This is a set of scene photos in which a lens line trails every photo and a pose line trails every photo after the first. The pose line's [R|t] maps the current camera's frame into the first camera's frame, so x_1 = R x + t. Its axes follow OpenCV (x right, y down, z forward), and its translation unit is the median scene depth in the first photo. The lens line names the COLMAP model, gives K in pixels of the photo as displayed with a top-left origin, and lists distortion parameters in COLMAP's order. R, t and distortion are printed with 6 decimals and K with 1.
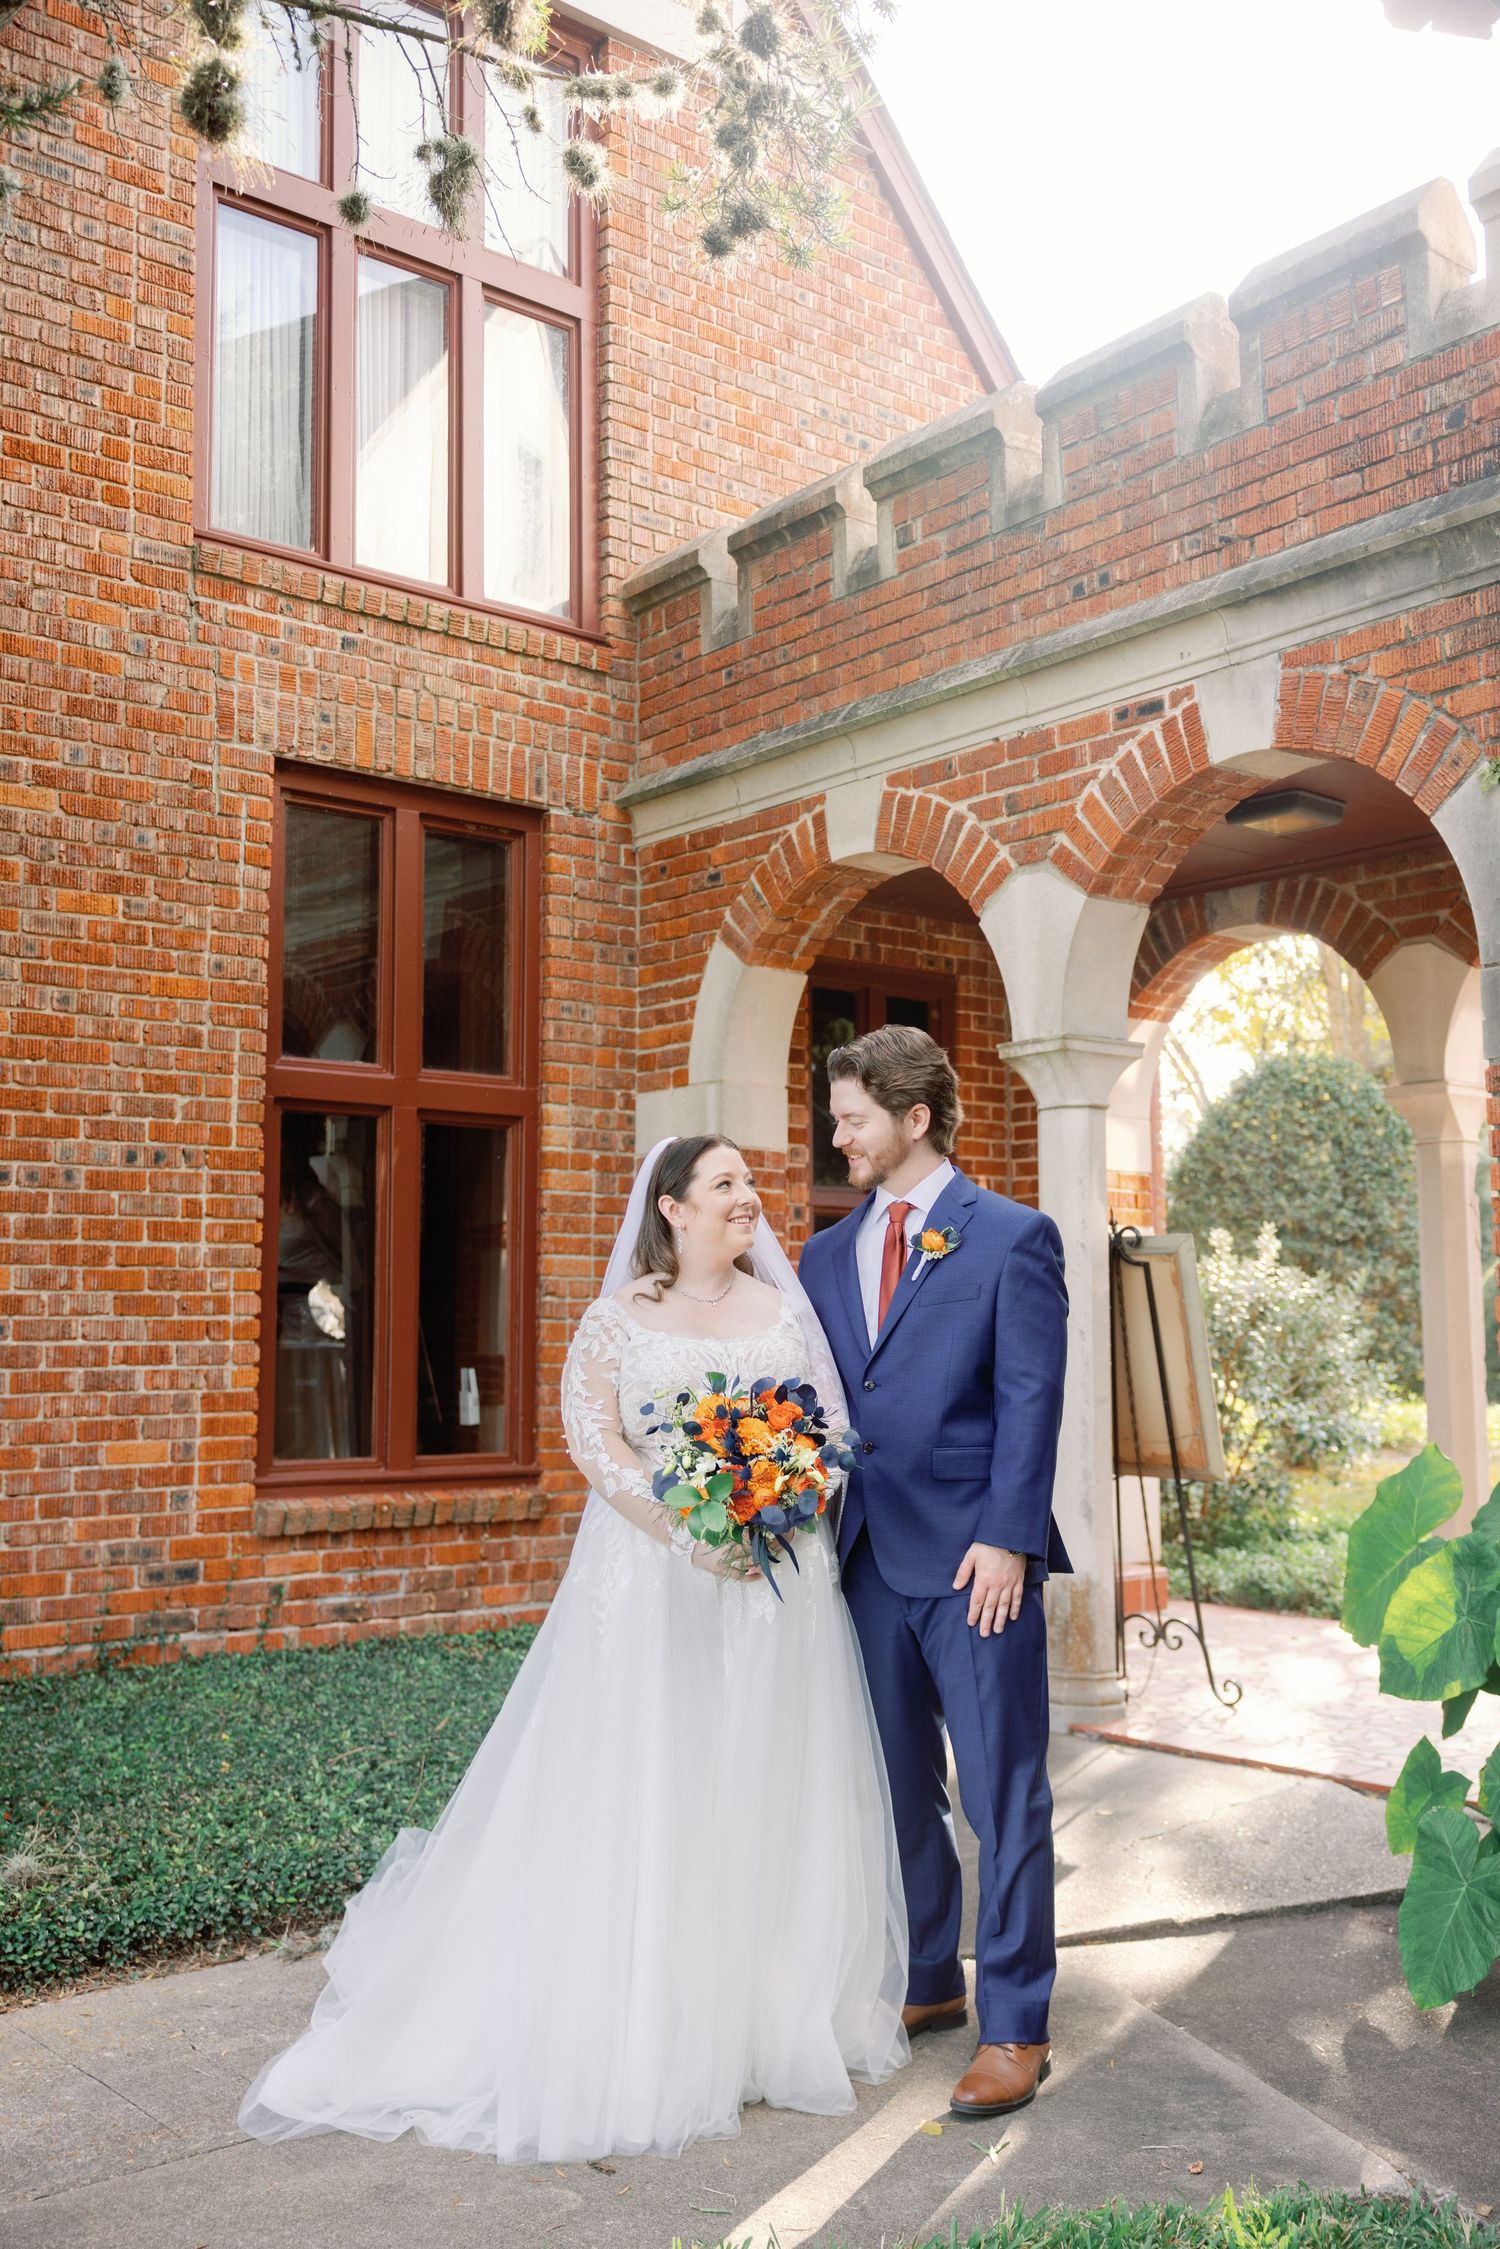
lens RADIAL K [[2082.1, 0, 750.0], [0, 2082.1, 1124.5], [0, 0, 1]] dist [-0.005698, 0.002262]
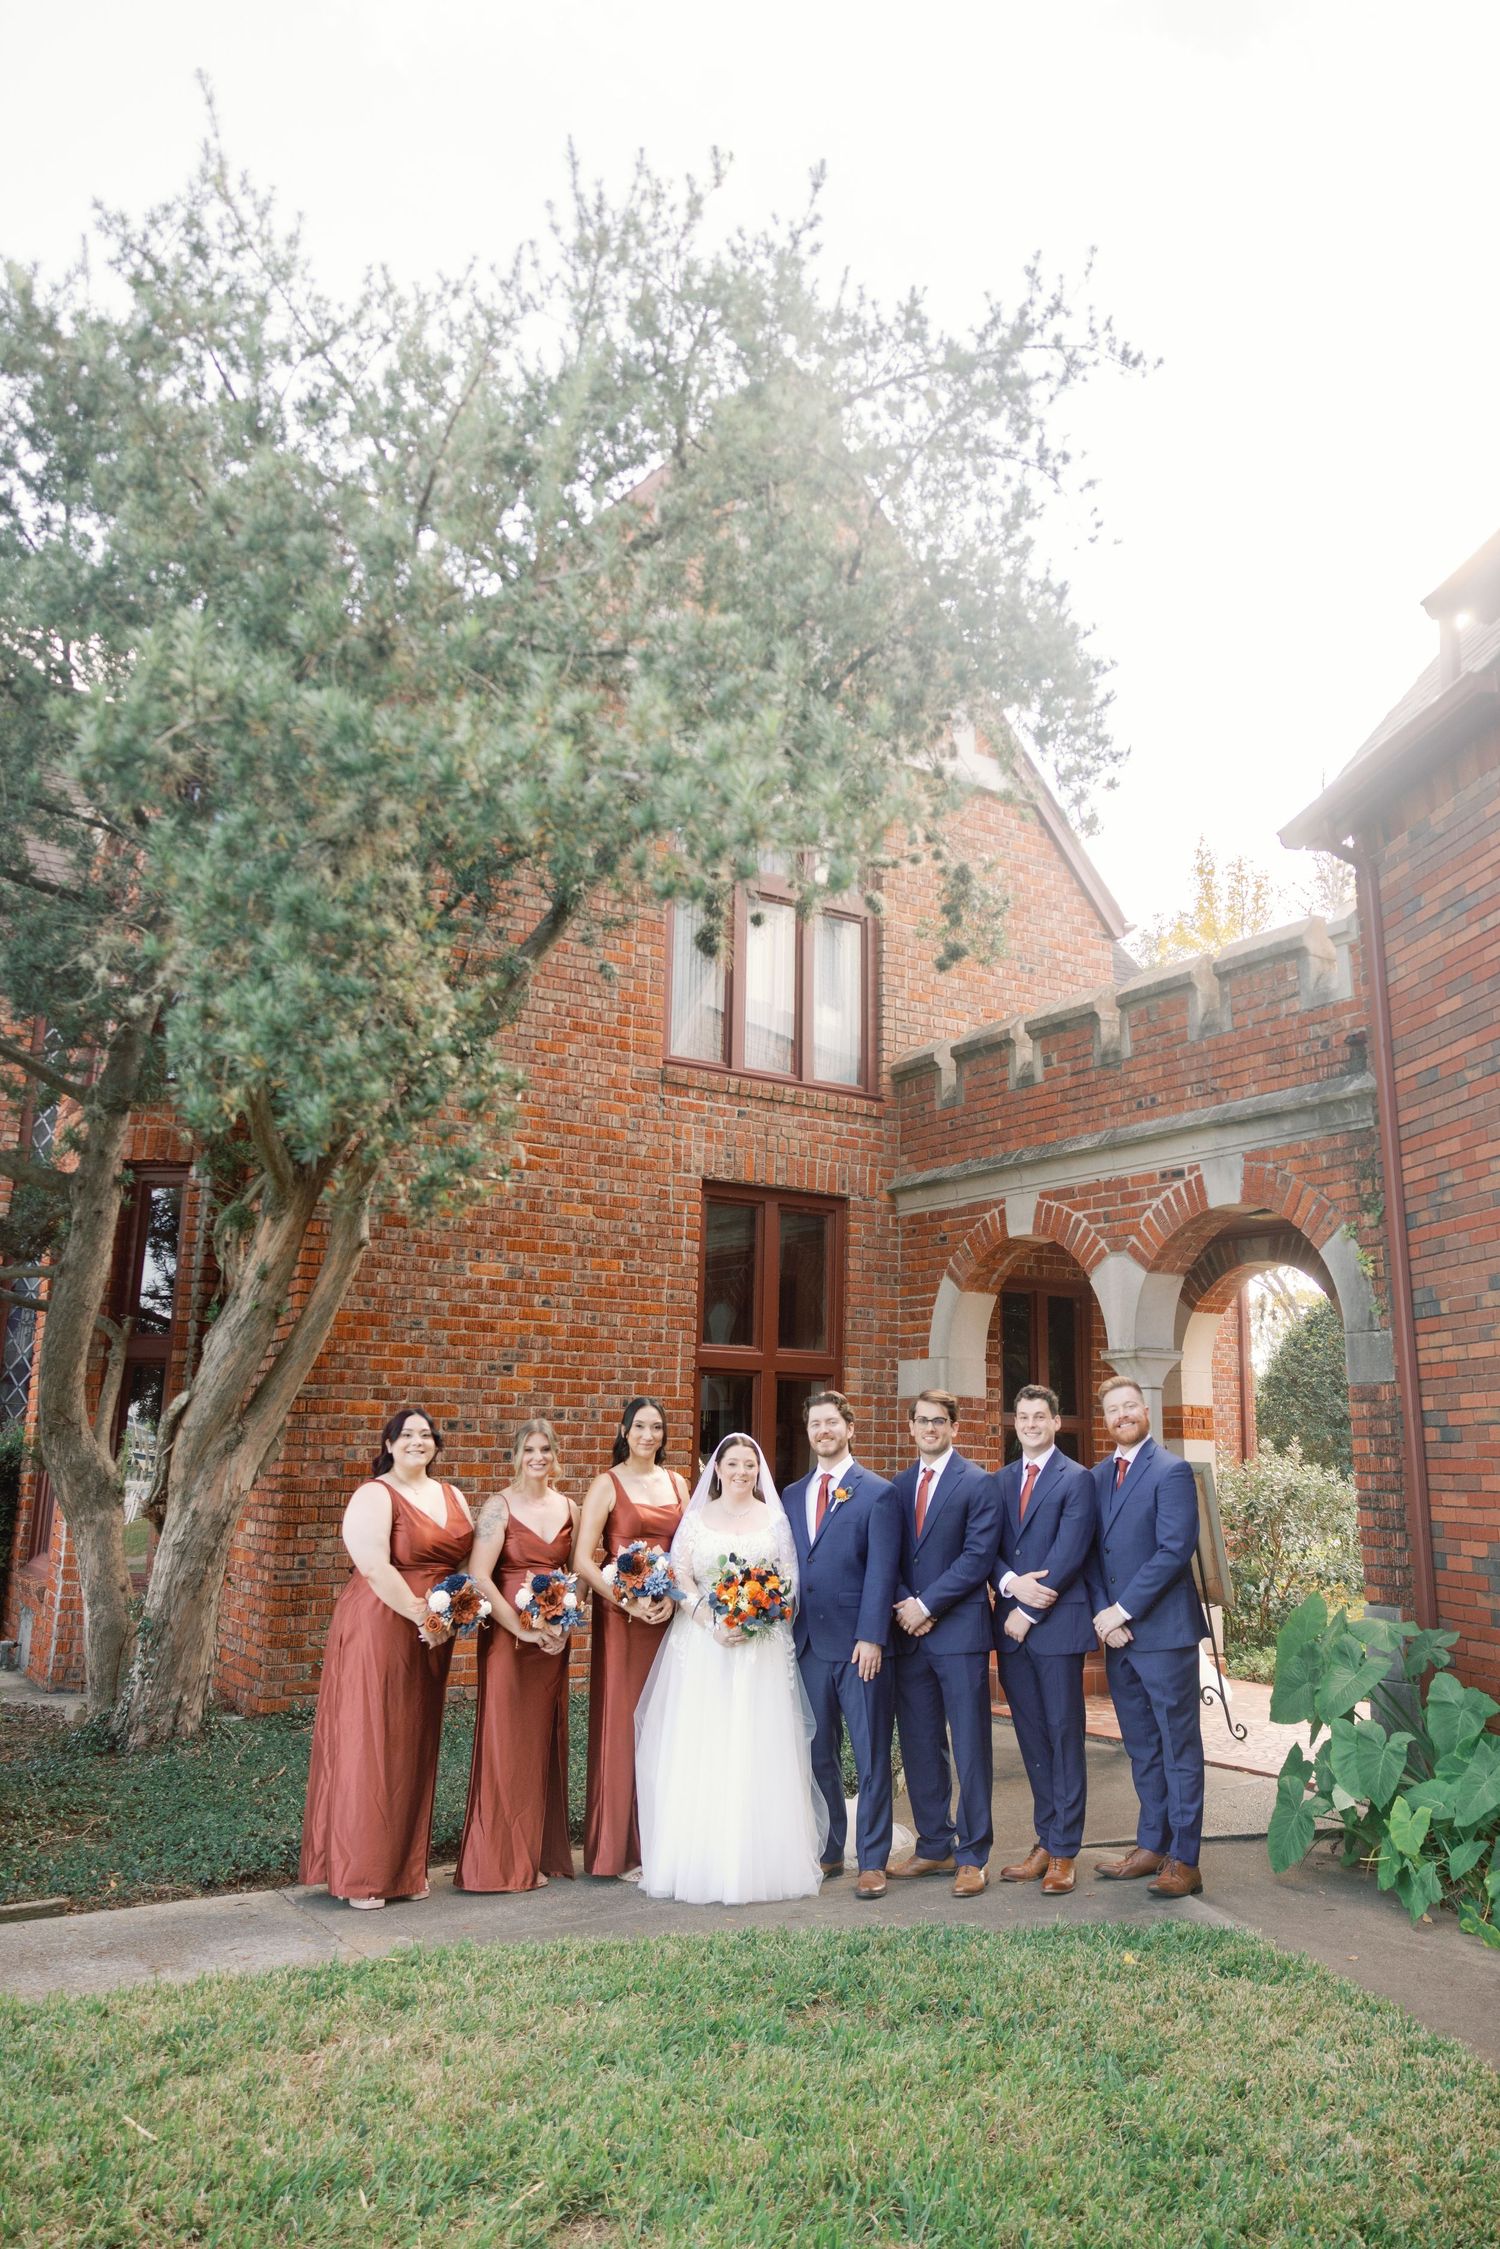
lens RADIAL K [[1480.1, 0, 800.8], [0, 1480.1, 1117.2], [0, 0, 1]] dist [0.002951, 0.001565]
pose [[0.993273, -0.004989, -0.115690, 0.009454], [-0.010603, 0.990957, -0.133762, -0.058059], [0.115311, 0.134089, 0.984238, -0.286916]]
